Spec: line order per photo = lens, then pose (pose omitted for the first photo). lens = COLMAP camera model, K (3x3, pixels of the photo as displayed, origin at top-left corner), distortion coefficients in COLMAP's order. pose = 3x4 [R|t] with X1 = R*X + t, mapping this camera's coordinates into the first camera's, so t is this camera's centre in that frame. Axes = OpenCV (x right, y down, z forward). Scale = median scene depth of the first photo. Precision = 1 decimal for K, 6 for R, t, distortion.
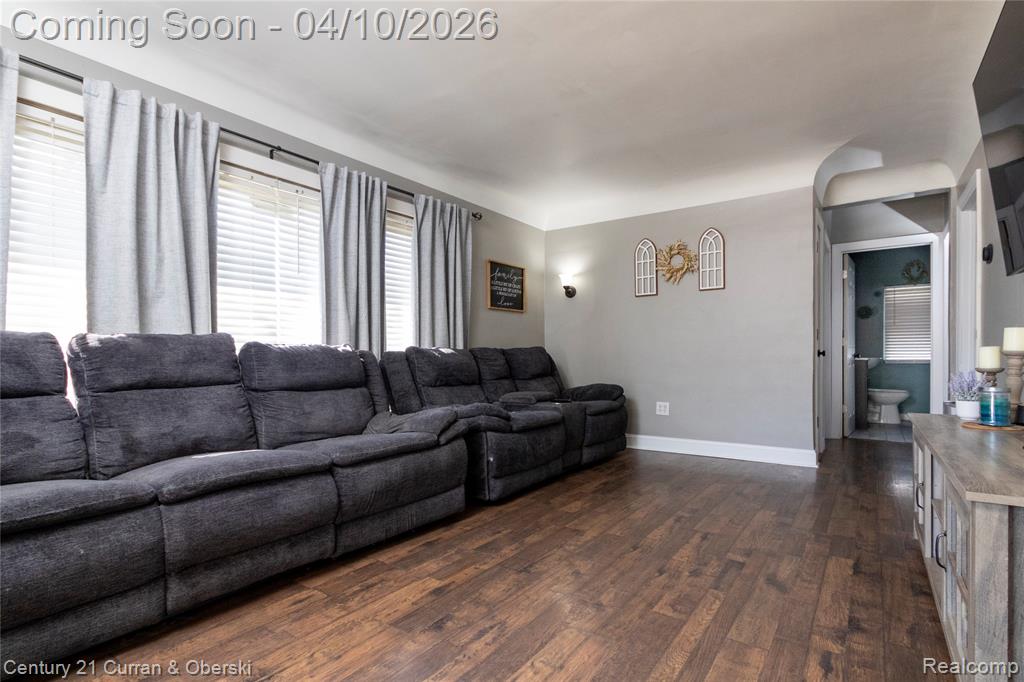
lens RADIAL K [[518.2, 0, 516.3], [0, 518.2, 350.0], [0, 0, 1]] dist [0.001884, 0.000850]
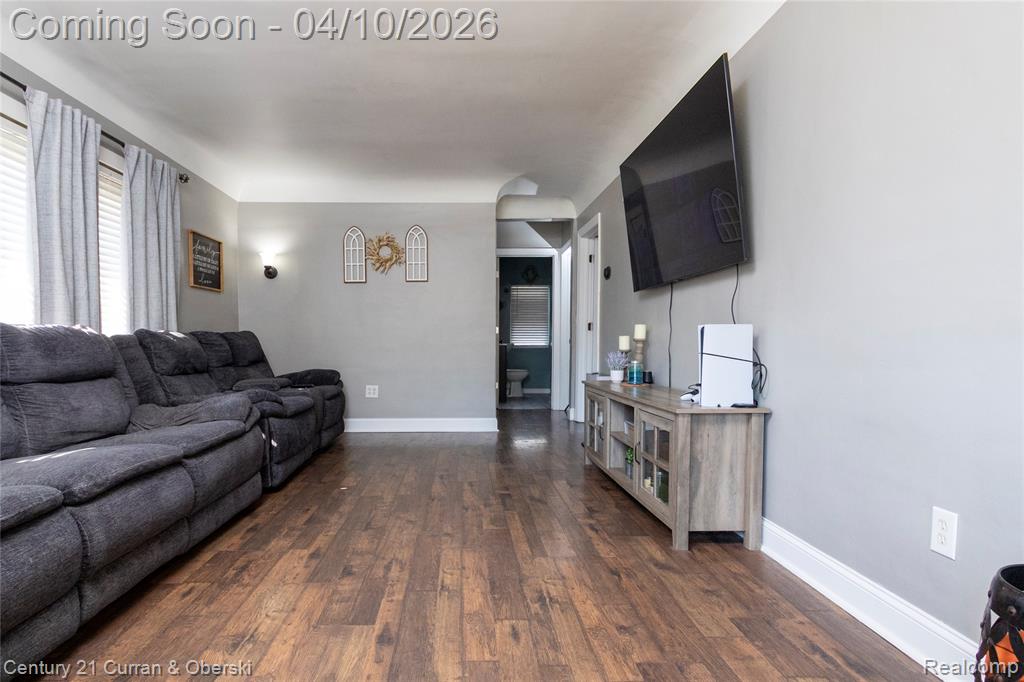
lens RADIAL K [[587.5, 0, 483.9], [0, 587.5, 351.7], [0, 0, 1]] dist [0.002273, 0.001284]
pose [[0.792195, -0.007771, 0.610219, -0.461519], [-0.009277, 0.999650, 0.024774, 0.001207], [-0.610198, -0.025287, 0.791846, -0.139935]]
